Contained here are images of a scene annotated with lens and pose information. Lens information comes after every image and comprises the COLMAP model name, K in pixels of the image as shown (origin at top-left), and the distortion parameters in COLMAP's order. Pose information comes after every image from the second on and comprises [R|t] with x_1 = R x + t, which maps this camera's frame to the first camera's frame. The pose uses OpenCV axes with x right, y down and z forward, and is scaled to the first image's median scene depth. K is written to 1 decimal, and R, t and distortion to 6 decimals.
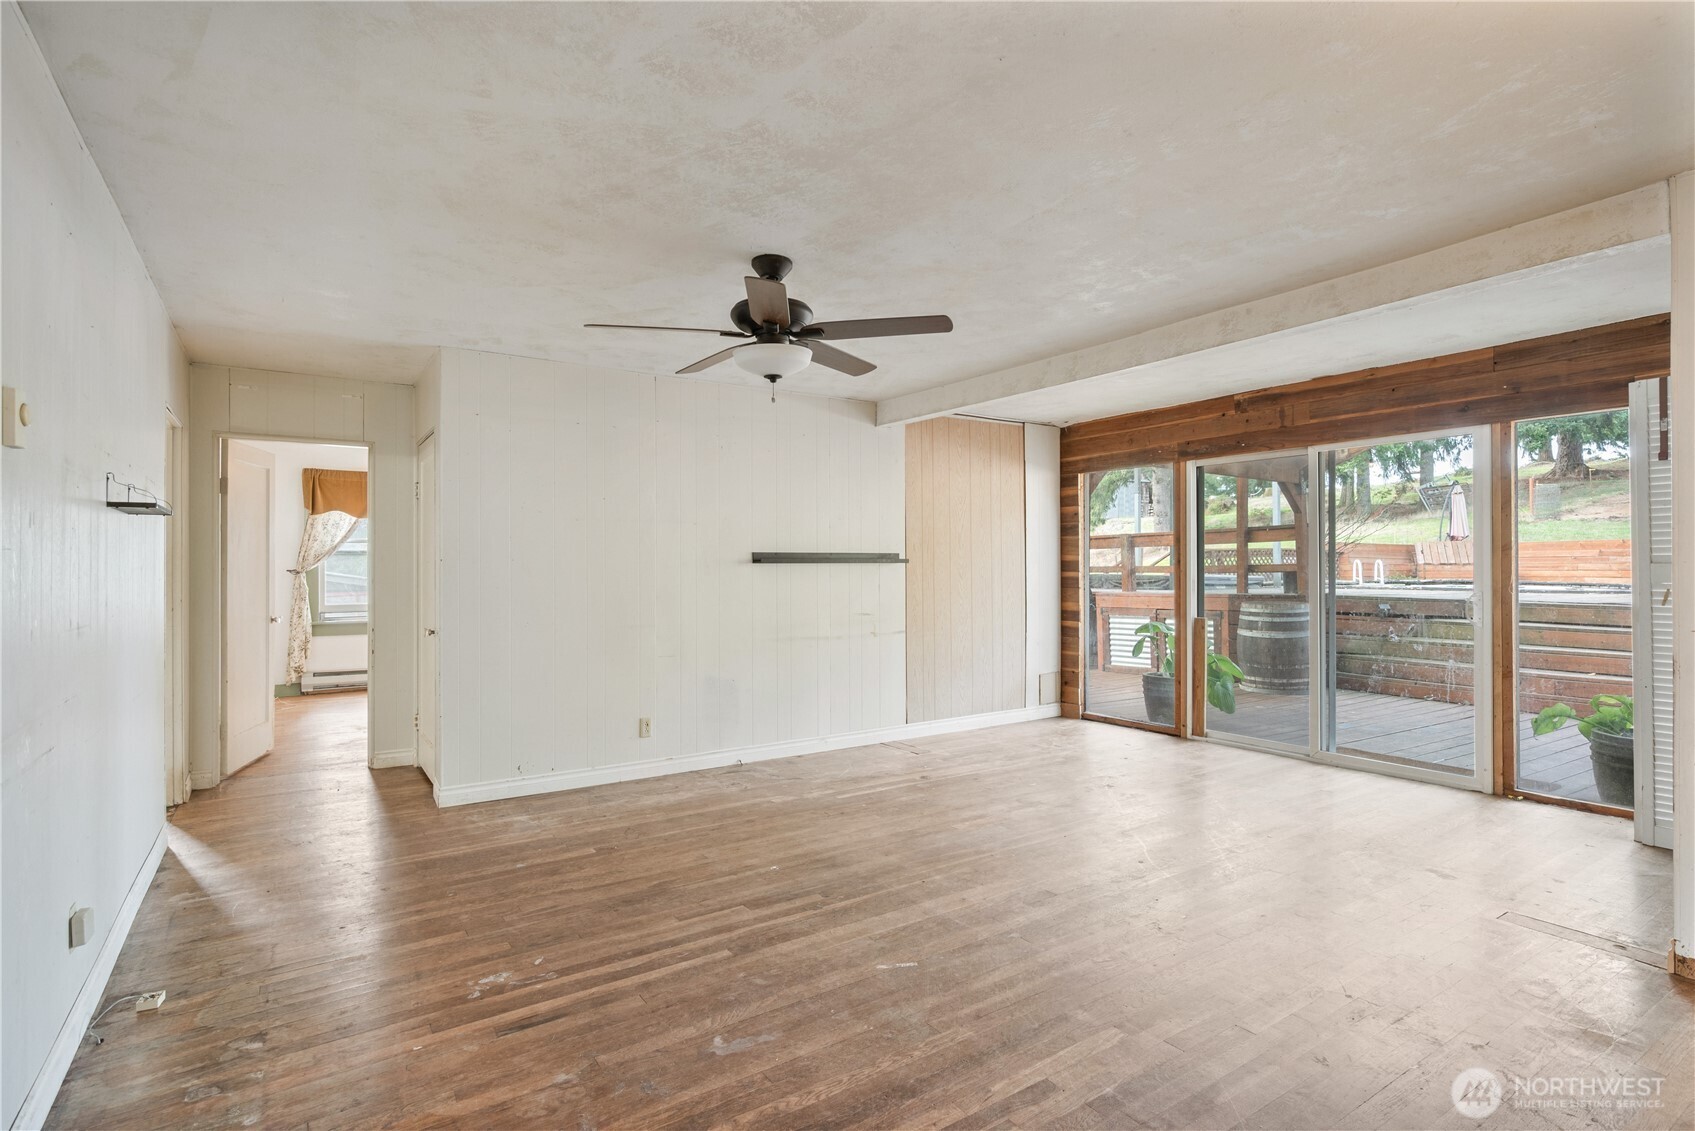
lens RADIAL K [[848.8, 0, 839.7], [0, 848.8, 567.2], [0, 0, 1]] dist [-0.002649, -0.000765]
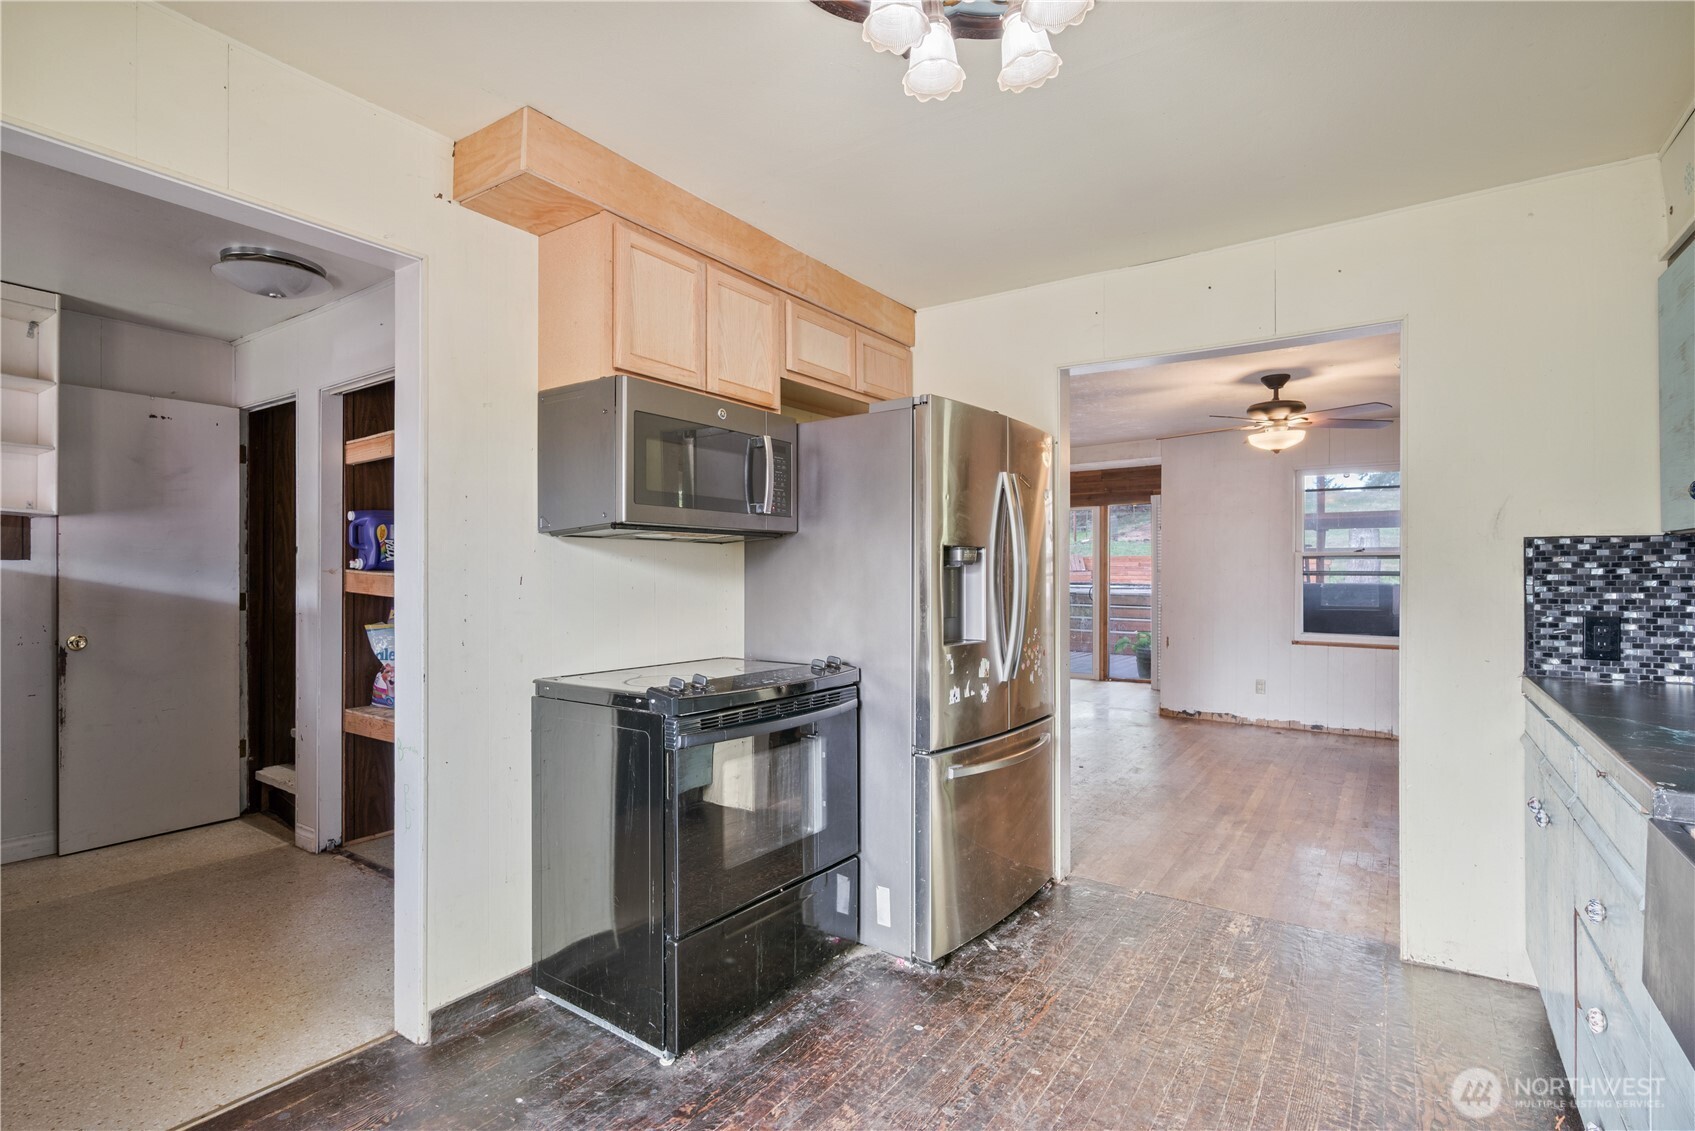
lens RADIAL K [[795.9, 0, 849.5], [0, 795.9, 577.5], [0, 0, 1]] dist [-0.004691, 0.000127]
pose [[0.927535, 0.002546, 0.373727, -0.561803], [-0.005310, 0.999966, 0.006365, 0.000584], [-0.373698, -0.007888, 0.927517, -0.619853]]
